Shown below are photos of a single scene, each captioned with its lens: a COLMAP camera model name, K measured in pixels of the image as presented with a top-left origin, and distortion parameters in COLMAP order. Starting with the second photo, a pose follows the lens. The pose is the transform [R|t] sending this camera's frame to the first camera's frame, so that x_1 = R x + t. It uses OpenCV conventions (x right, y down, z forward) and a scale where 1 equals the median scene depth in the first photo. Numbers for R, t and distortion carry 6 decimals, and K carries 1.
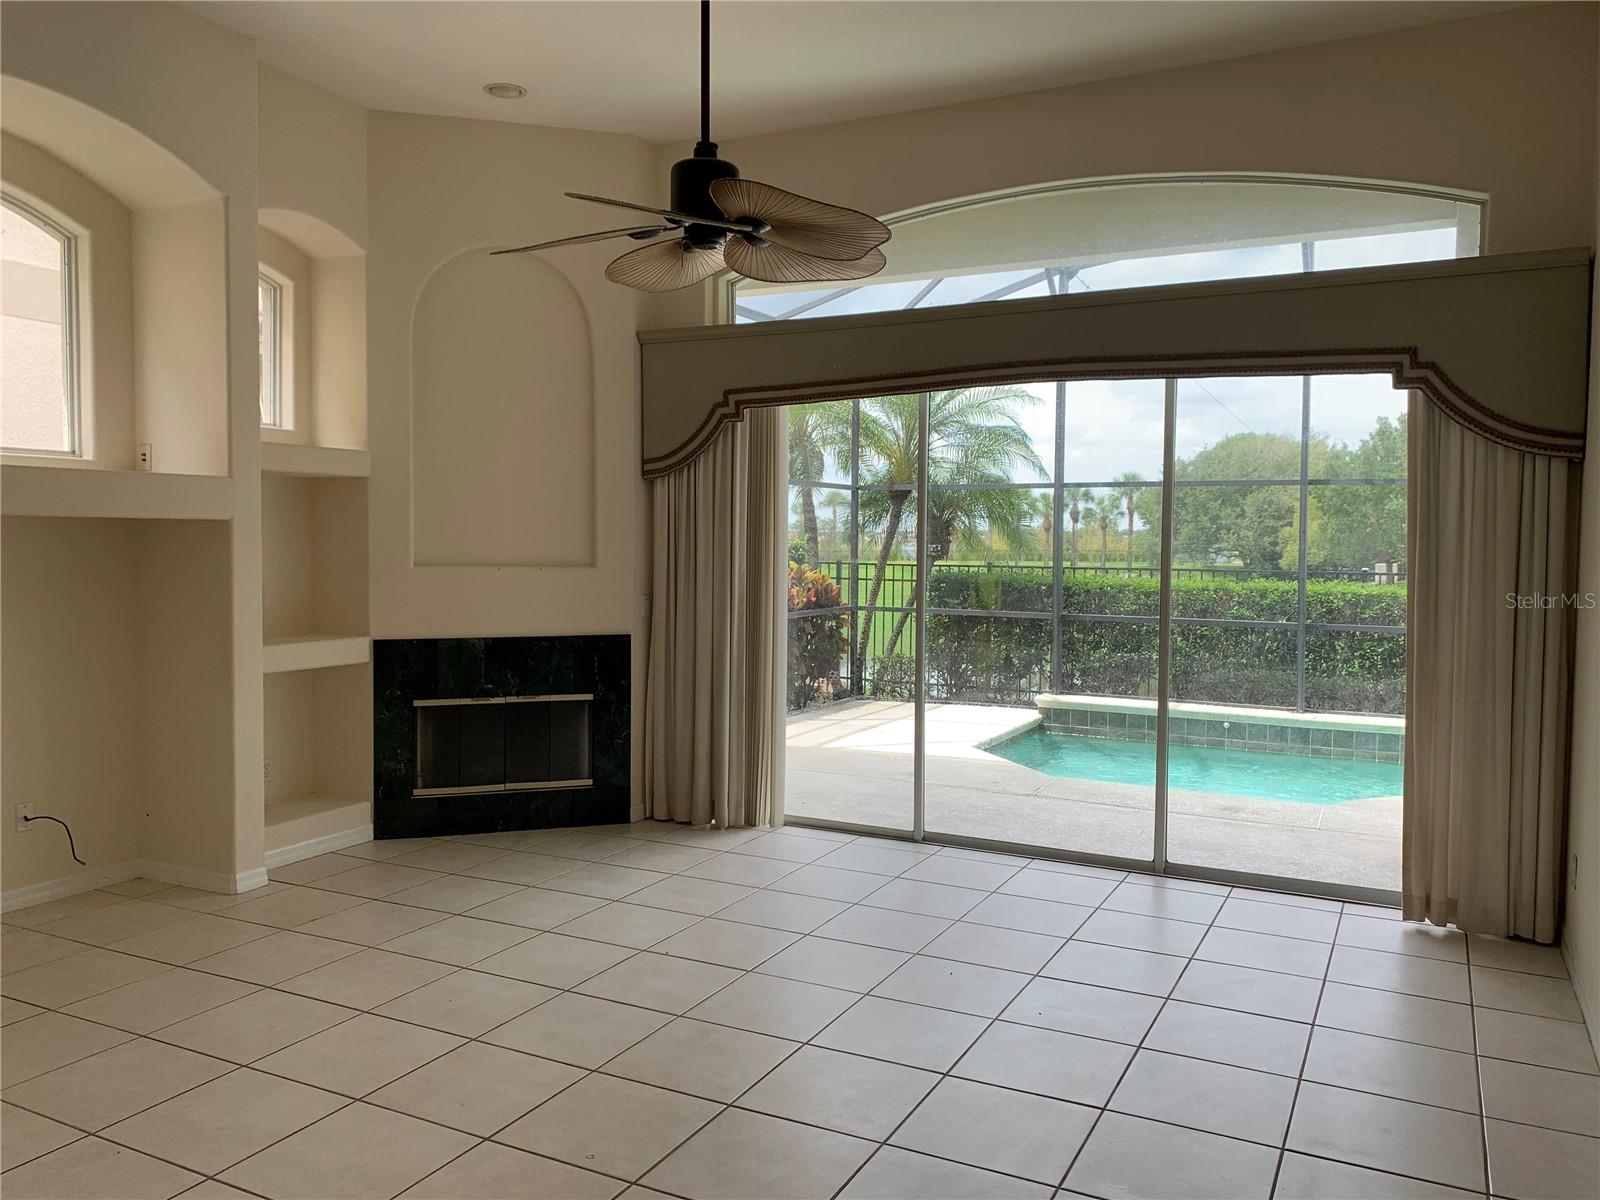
lens RADIAL K [[1213.3, 0, 798.3], [0, 1213.3, 588.5], [0, 0, 1]] dist [0.048331, -0.062317]
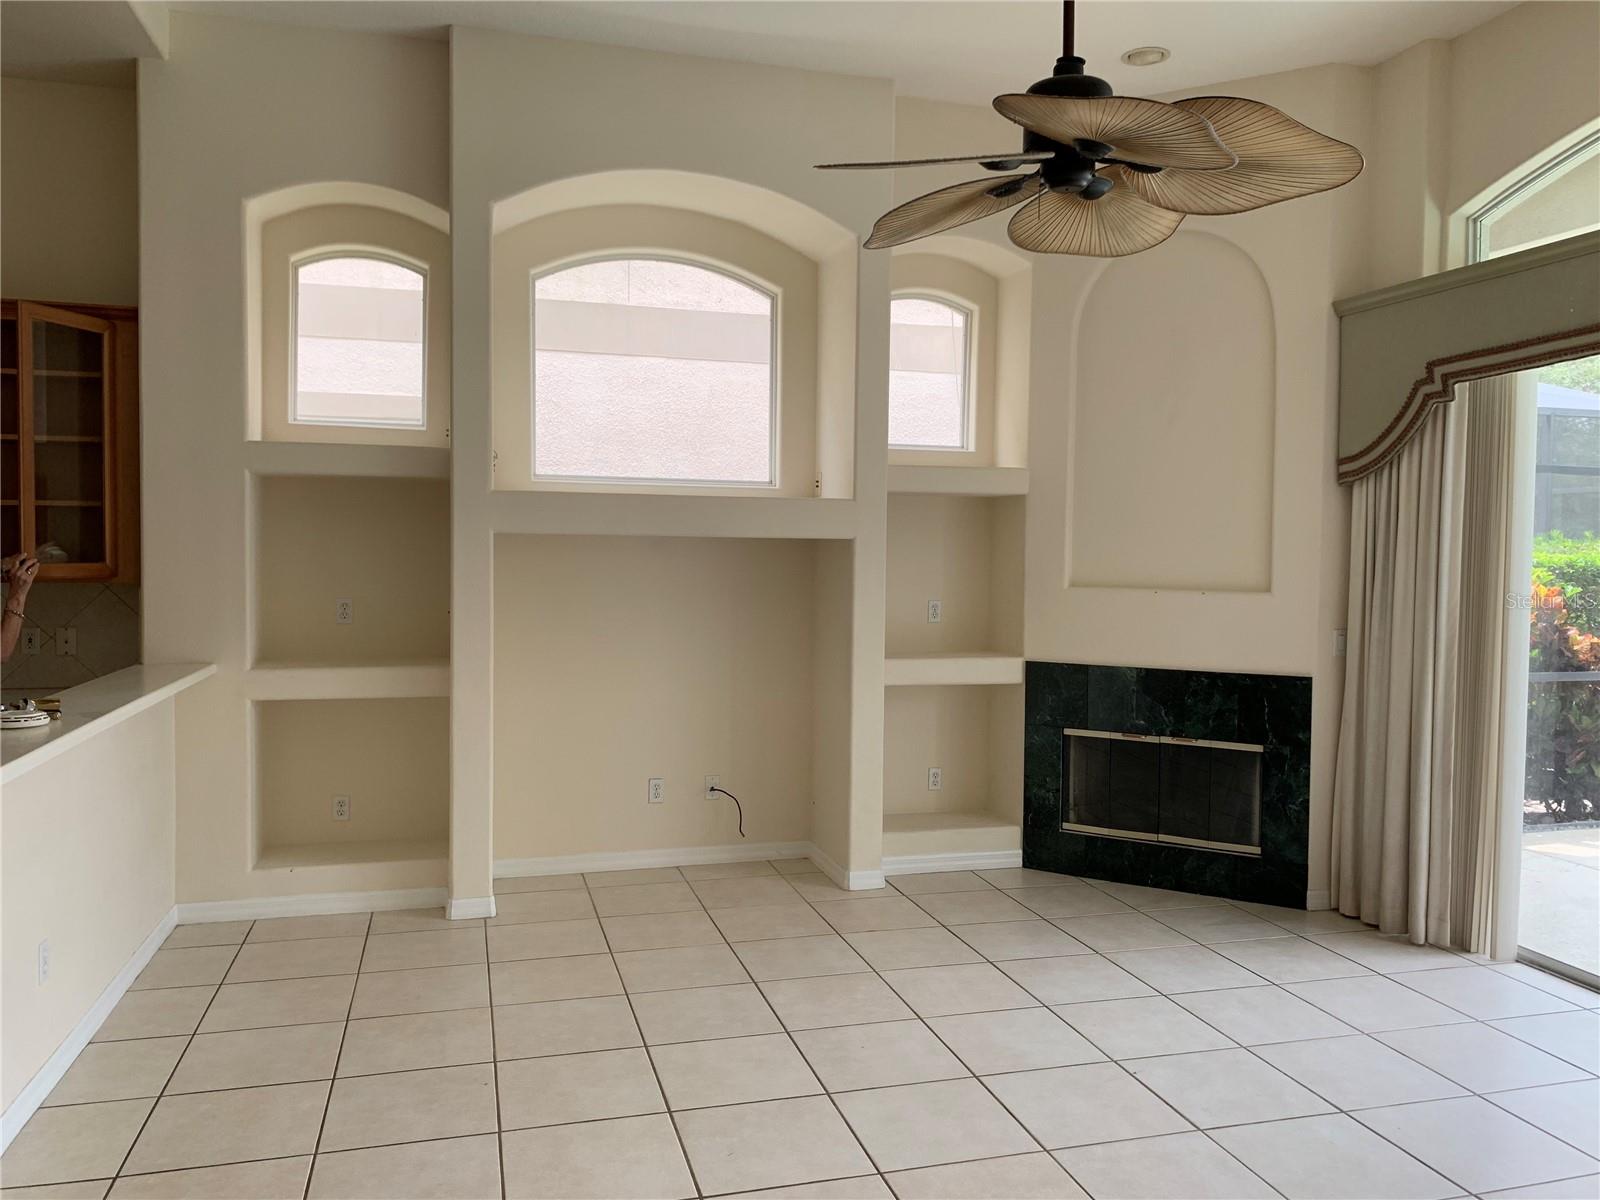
lens RADIAL K [[1213.3, 0, 807.9], [0, 1213.3, 593.0], [0, 0, 1]] dist [0.048331, -0.062317]
pose [[0.676146, 0.027133, -0.736268, 0.240682], [-0.036090, 0.999342, 0.003685, -0.009351], [0.735883, 0.024080, 0.676680, 0.210125]]
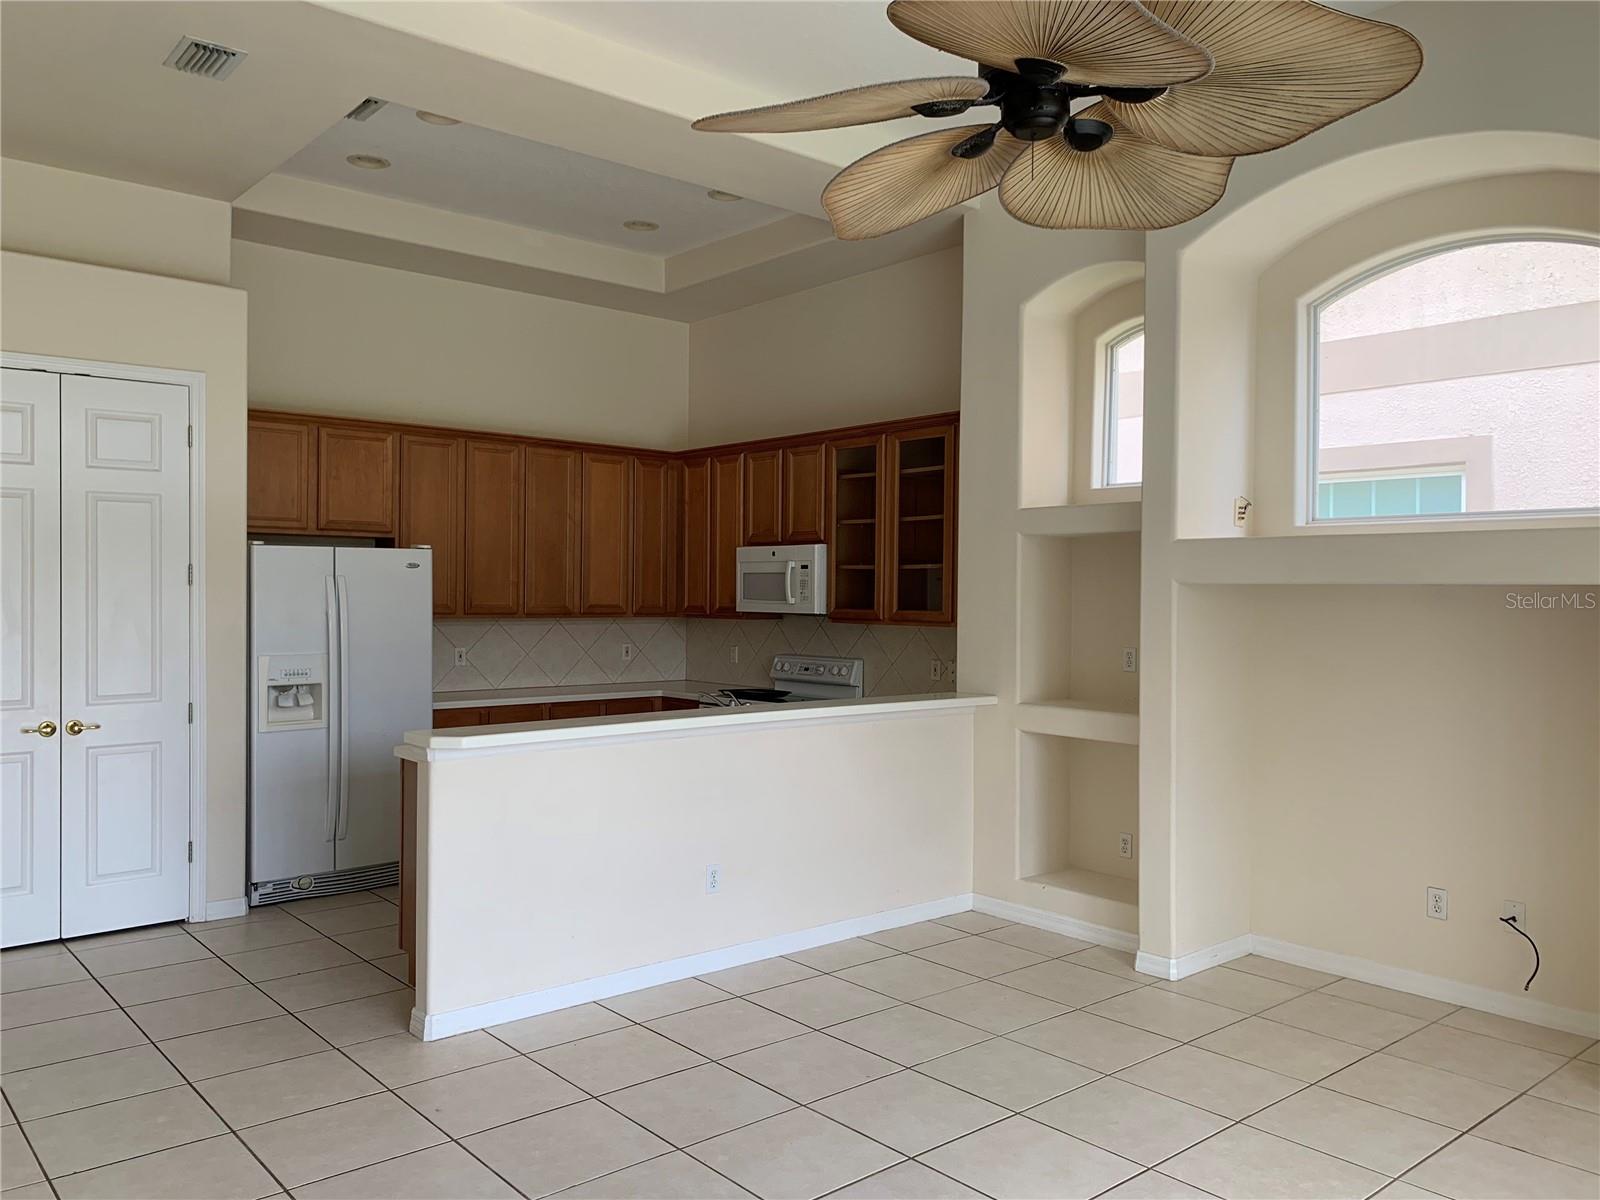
lens RADIAL K [[1213.3, 0, 813.5], [0, 1213.3, 616.1], [0, 0, 1]] dist [0.048331, -0.062317]
pose [[-0.387071, 0.003336, -0.922044, 0.320139], [-0.048780, 0.998519, 0.024090, -0.025568], [0.920759, 0.054302, -0.386335, 0.686121]]
